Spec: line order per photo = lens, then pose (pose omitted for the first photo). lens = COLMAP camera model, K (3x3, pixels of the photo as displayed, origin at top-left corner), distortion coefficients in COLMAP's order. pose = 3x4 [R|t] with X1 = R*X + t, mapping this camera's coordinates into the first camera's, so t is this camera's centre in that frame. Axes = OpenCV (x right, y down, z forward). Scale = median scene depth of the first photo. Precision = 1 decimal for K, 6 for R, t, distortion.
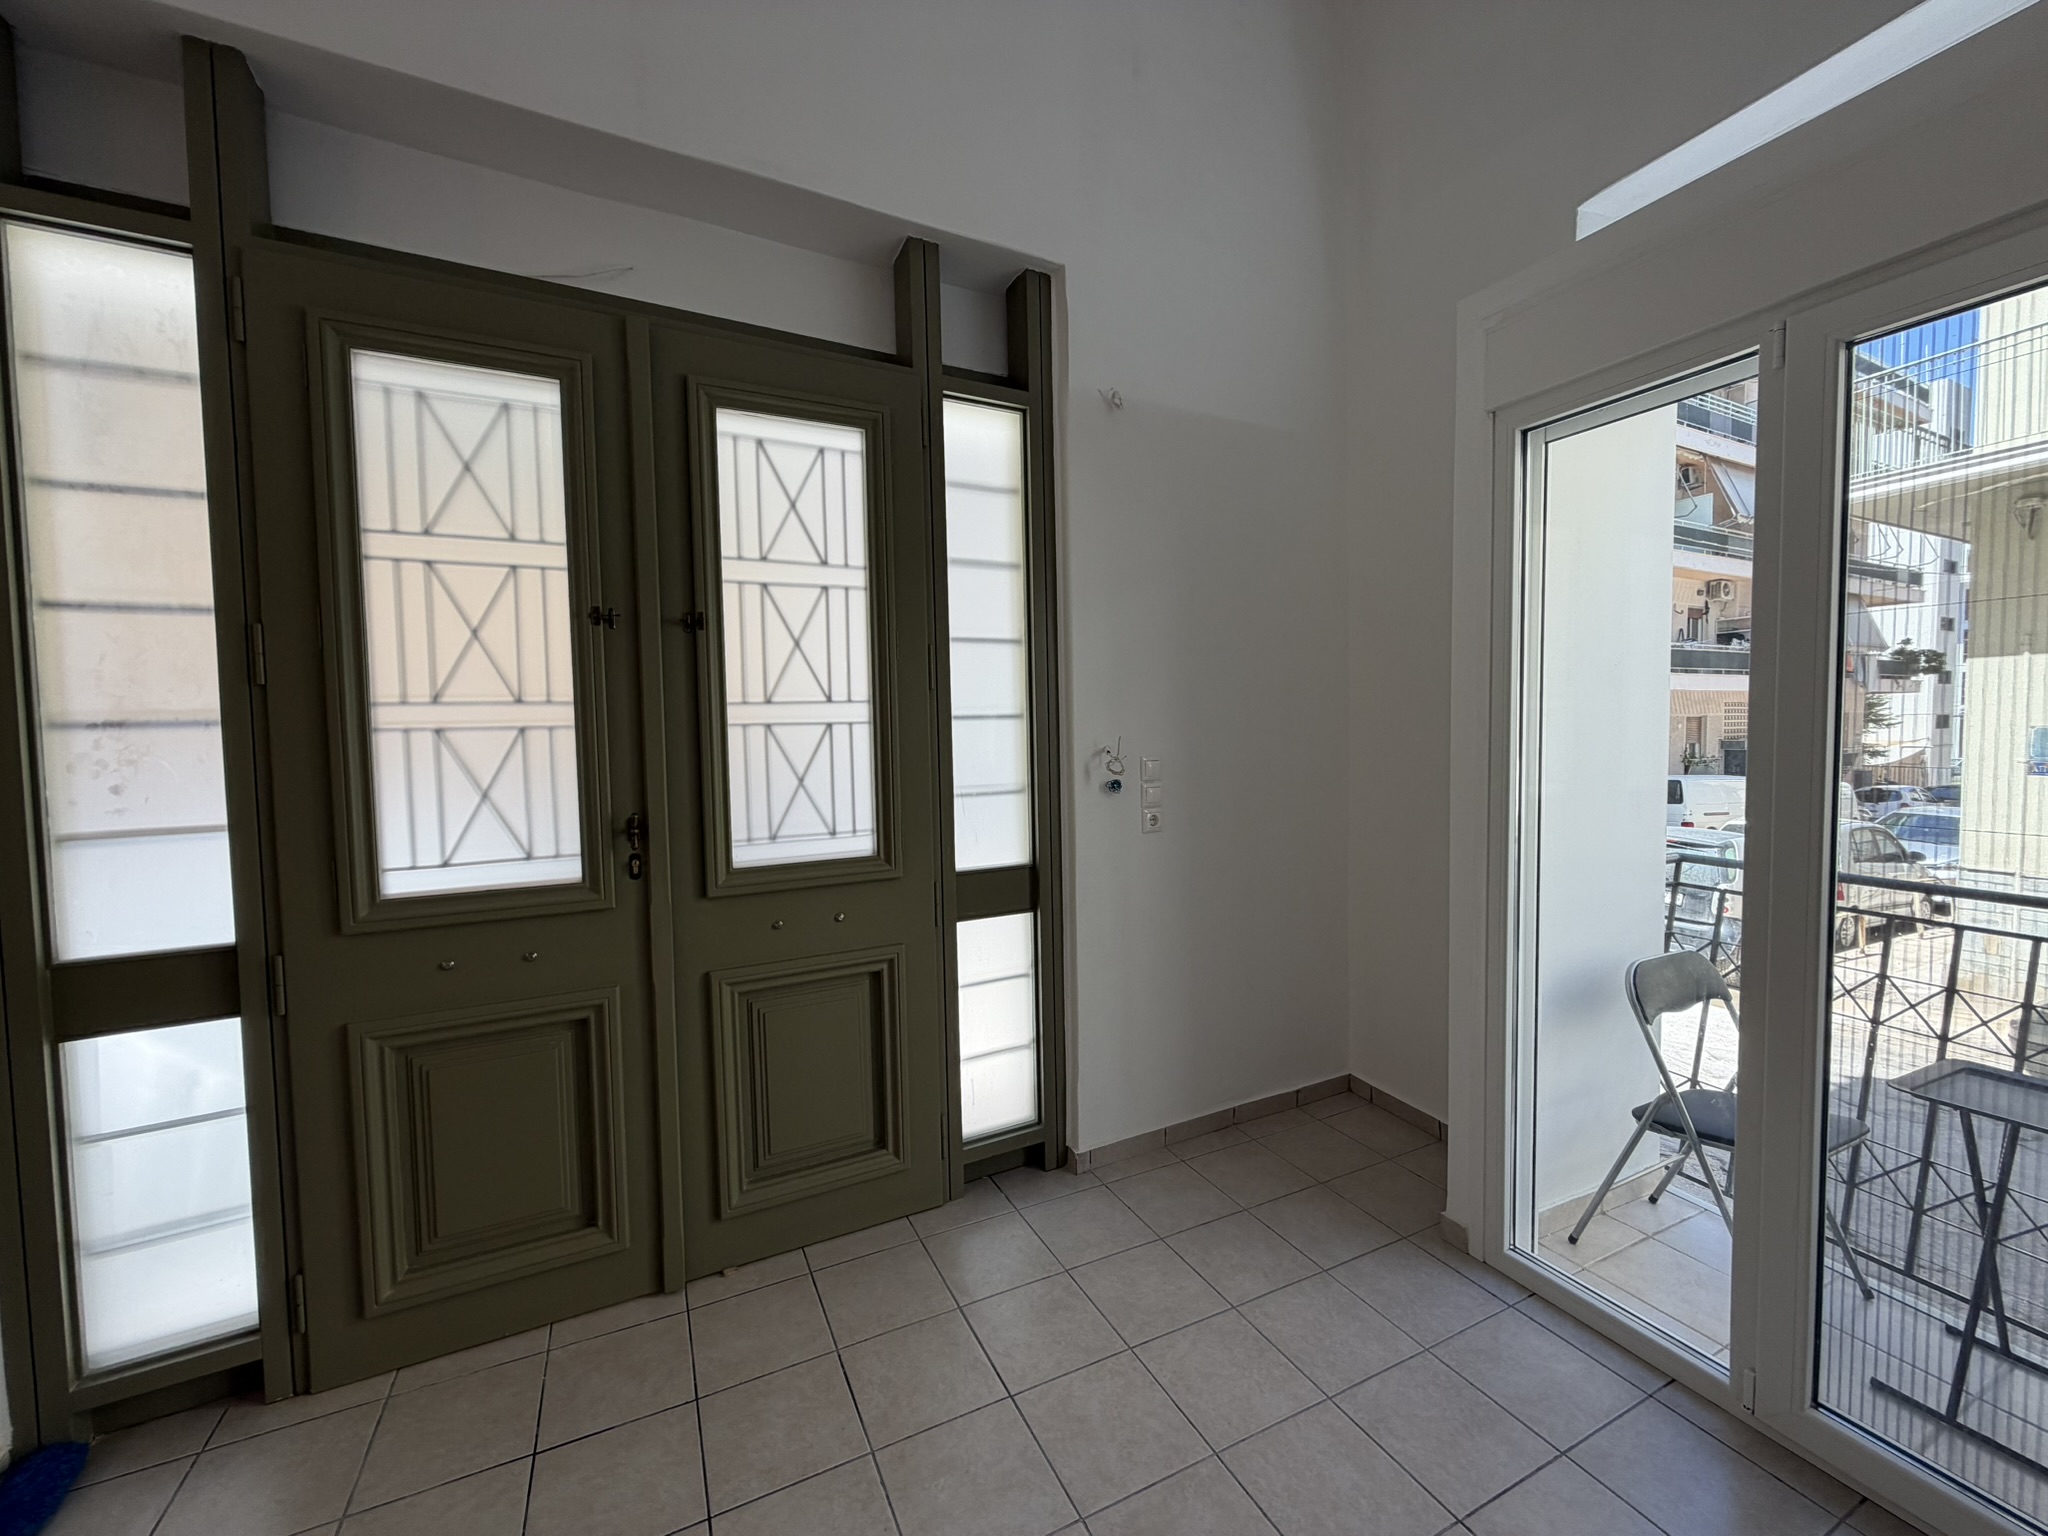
lens RADIAL K [[810.3, 0, 1029.1], [0, 810.3, 769.6], [0, 0, 1]] dist [-0.000546, 0.000254]
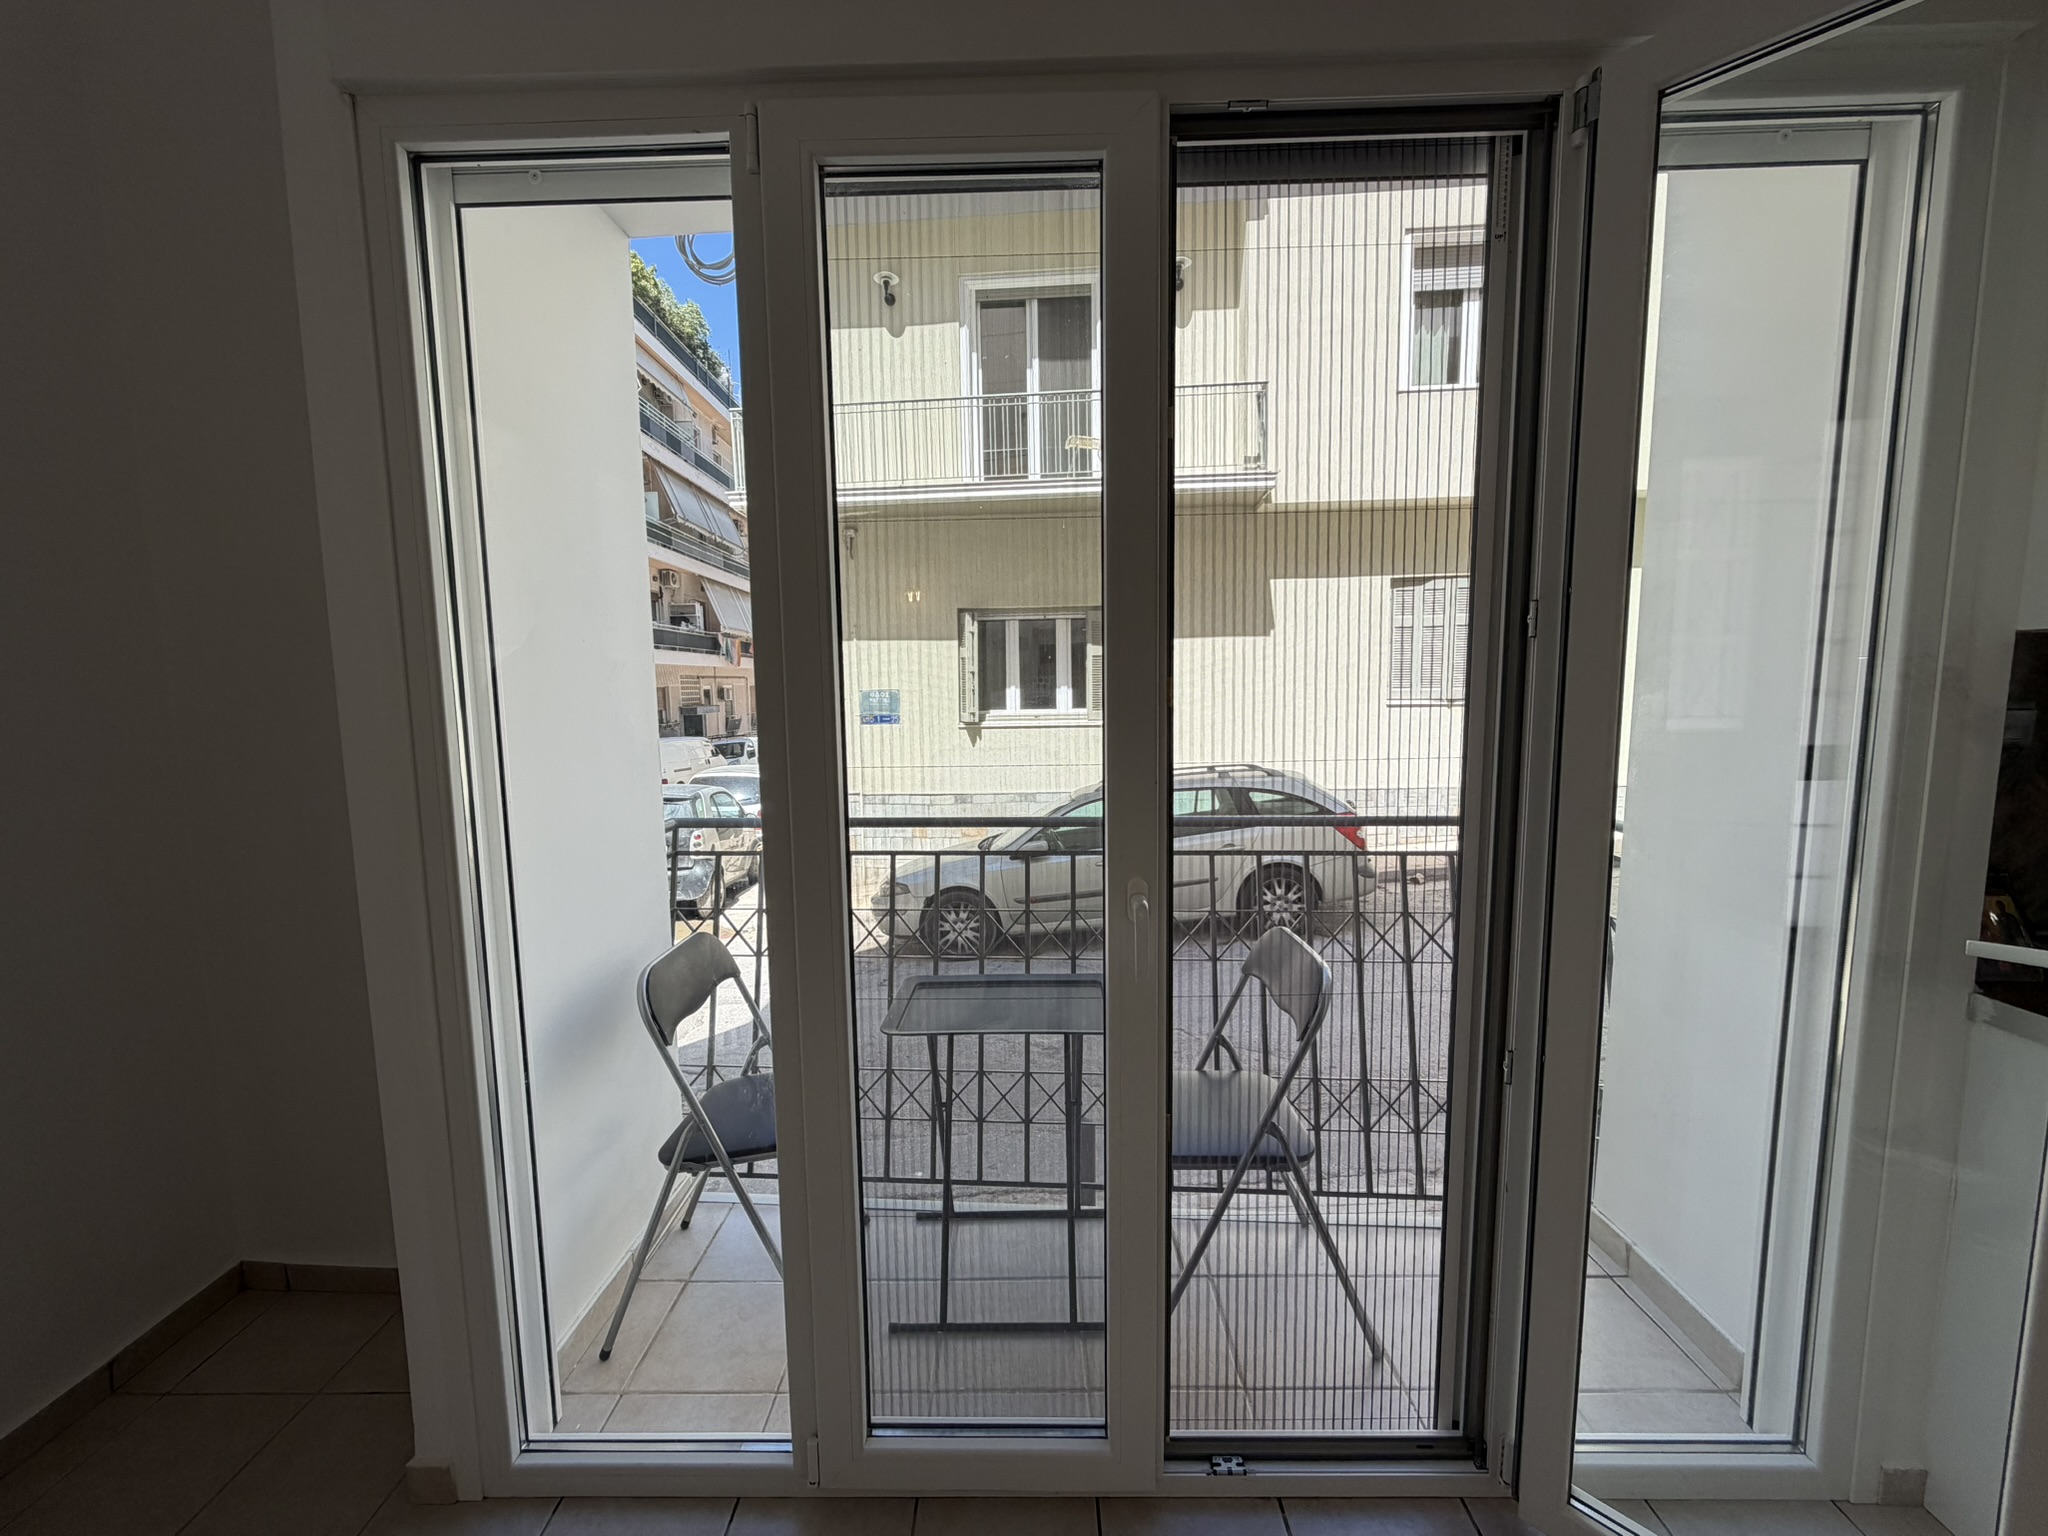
lens RADIAL K [[810.3, 0, 1008.1], [0, 810.3, 762.5], [0, 0, 1]] dist [-0.000546, 0.000254]
pose [[0.459801, -0.078749, 0.884523, 0.235080], [0.056796, 0.996629, 0.059206, 0.011966], [-0.886204, 0.023014, 0.462723, 0.327839]]
